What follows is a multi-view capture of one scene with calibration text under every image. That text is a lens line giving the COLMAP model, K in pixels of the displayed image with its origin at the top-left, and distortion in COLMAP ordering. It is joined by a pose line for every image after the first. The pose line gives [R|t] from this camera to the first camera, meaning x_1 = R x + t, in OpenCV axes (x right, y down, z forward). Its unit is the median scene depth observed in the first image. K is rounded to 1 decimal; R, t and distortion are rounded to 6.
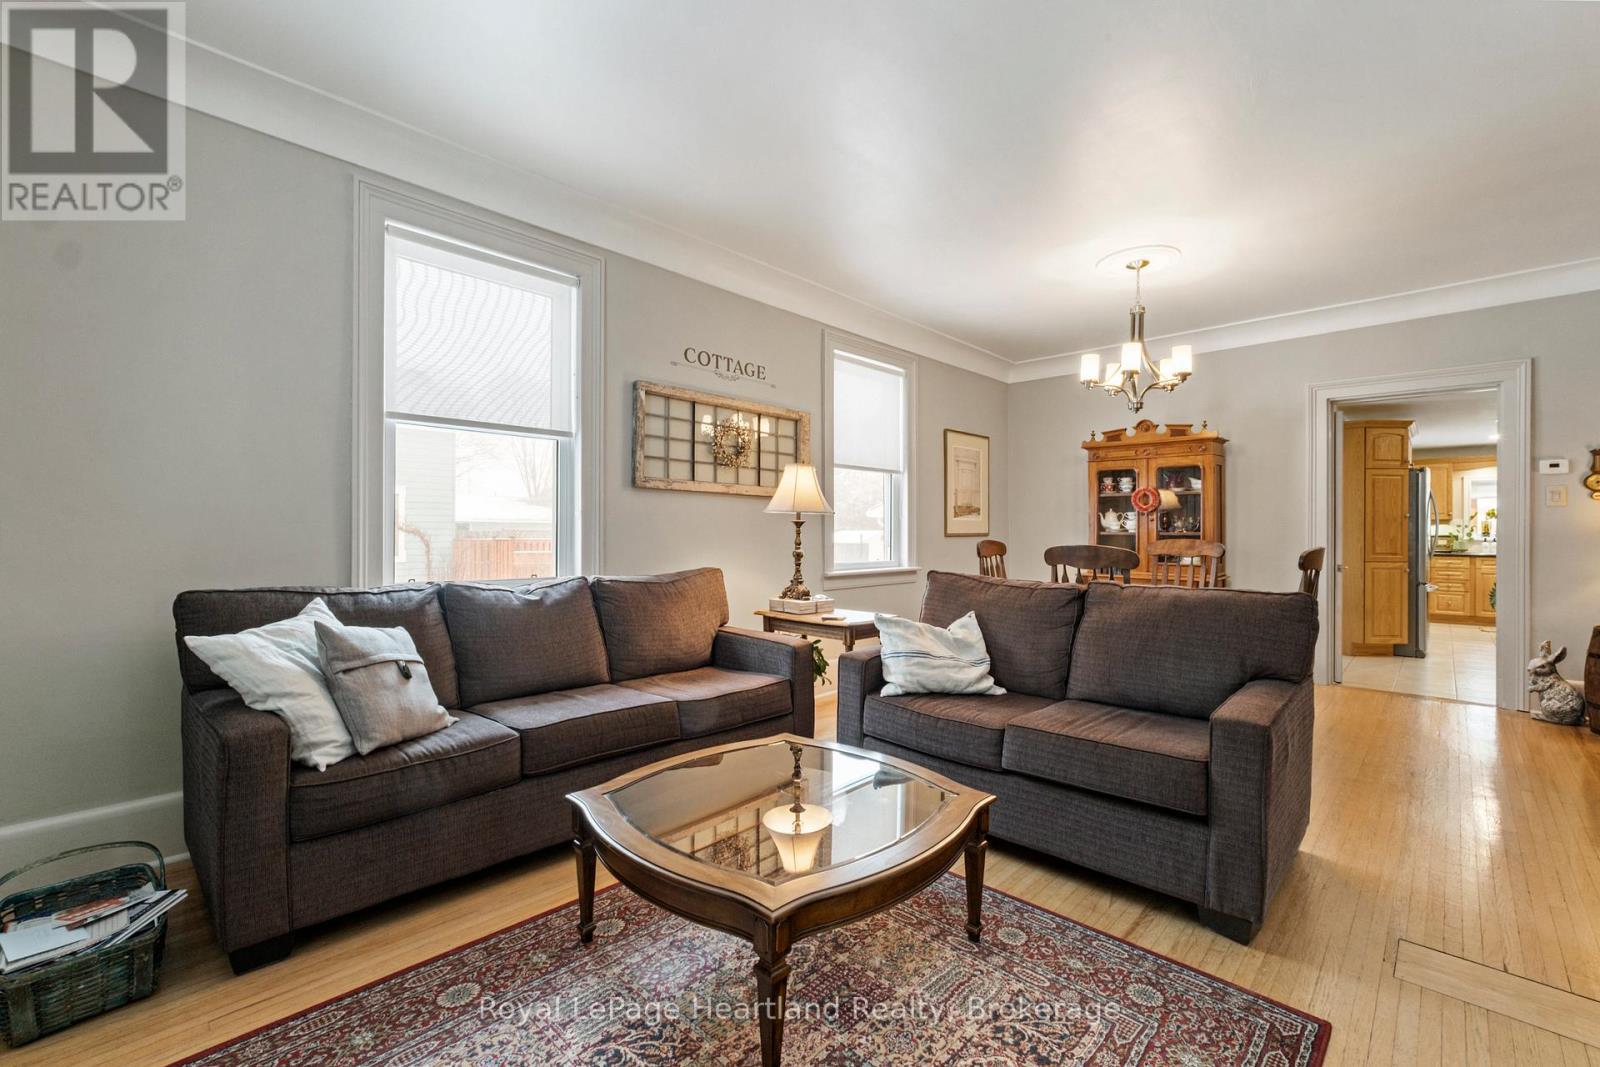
lens RADIAL K [[670.6, 0, 811.5], [0, 670.6, 543.2], [0, 0, 1]] dist [-0.031744, 0.010780]
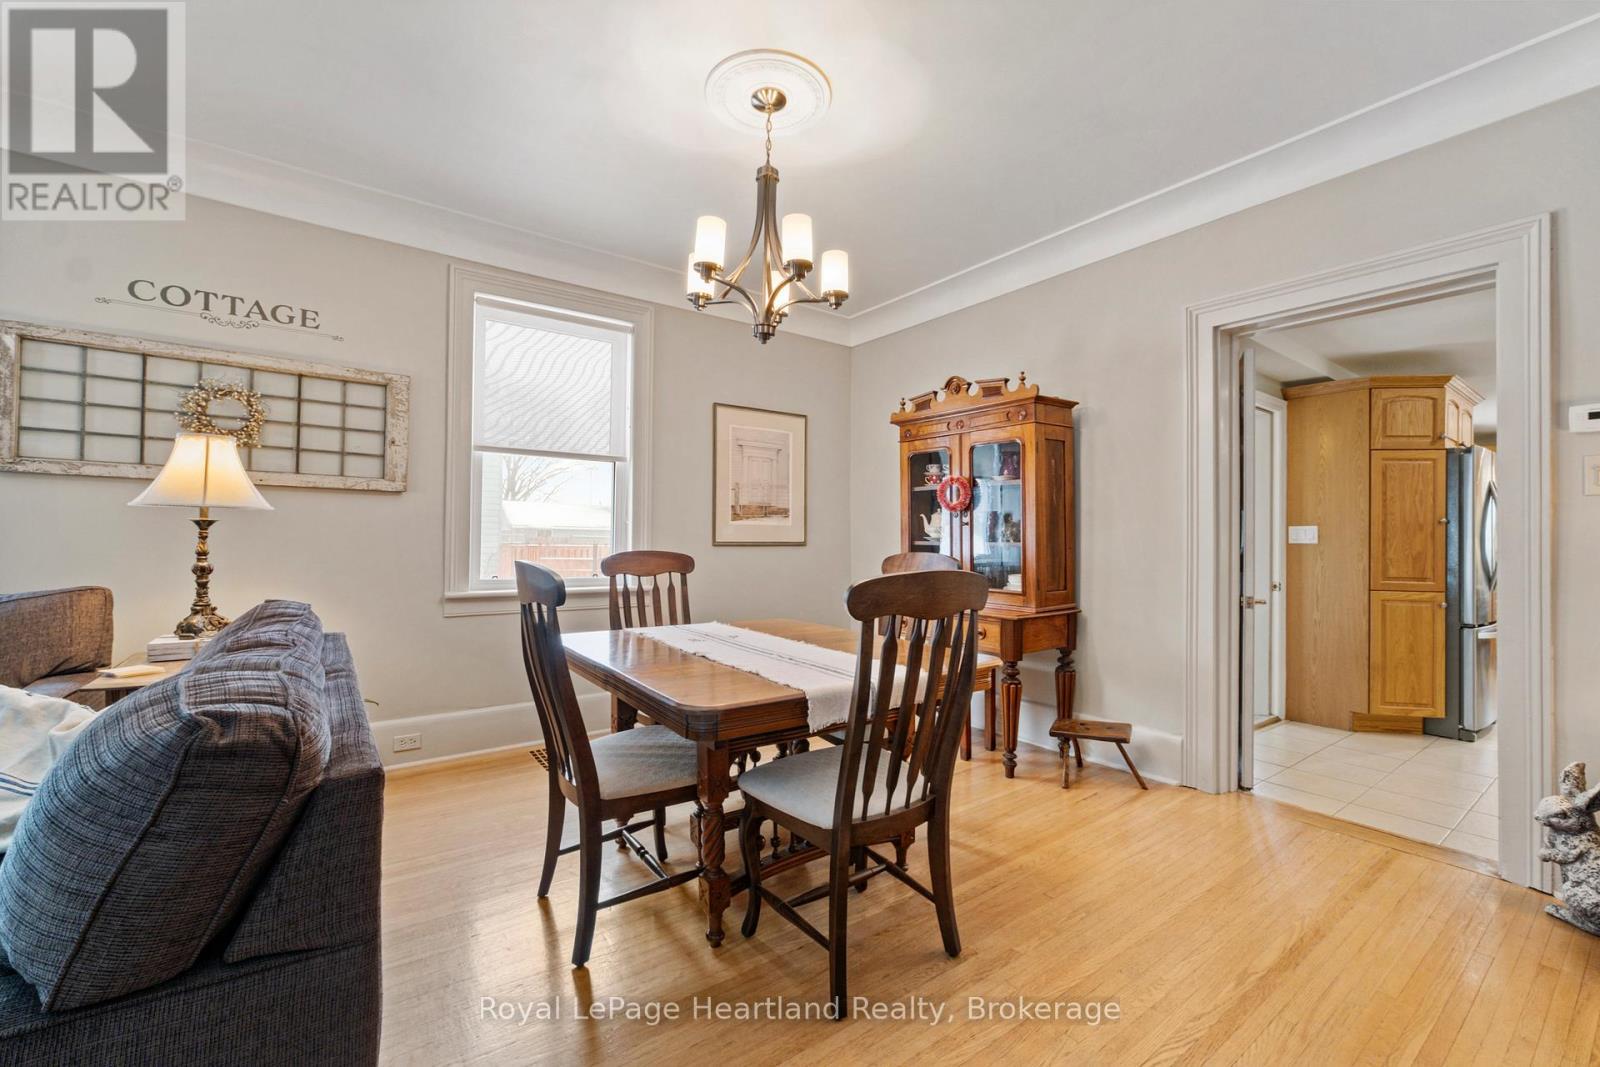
lens RADIAL K [[670.6, 0, 811.5], [0, 670.6, 543.2], [0, 0, 1]] dist [-0.031744, 0.010780]
pose [[0.986756, 0.008243, -0.162001, 0.523364], [-0.010577, 0.999852, -0.013556, -0.005196], [0.161866, 0.015090, 0.986697, 0.341774]]
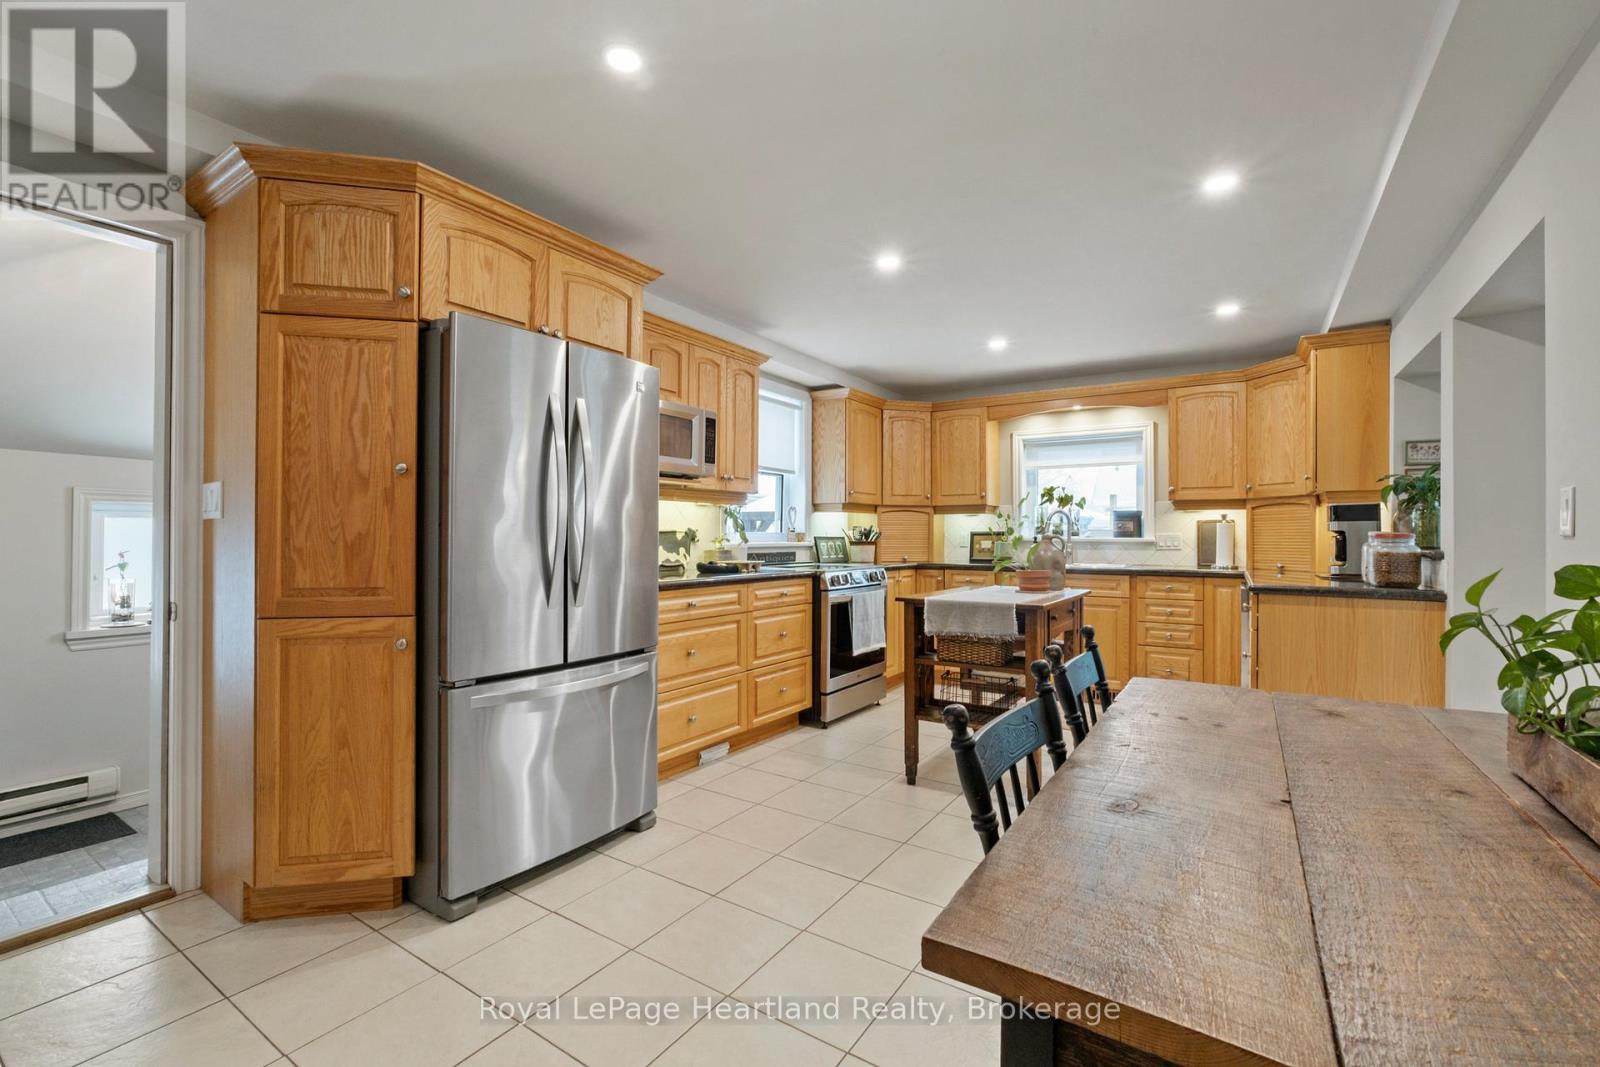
lens RADIAL K [[670.6, 0, 811.5], [0, 670.6, 543.2], [0, 0, 1]] dist [-0.031744, 0.010780]
pose [[0.984127, -0.005835, 0.177371, 1.377068], [0.006676, 0.999969, -0.004149, -0.004228], [-0.177341, 0.005268, 0.984135, 0.871021]]
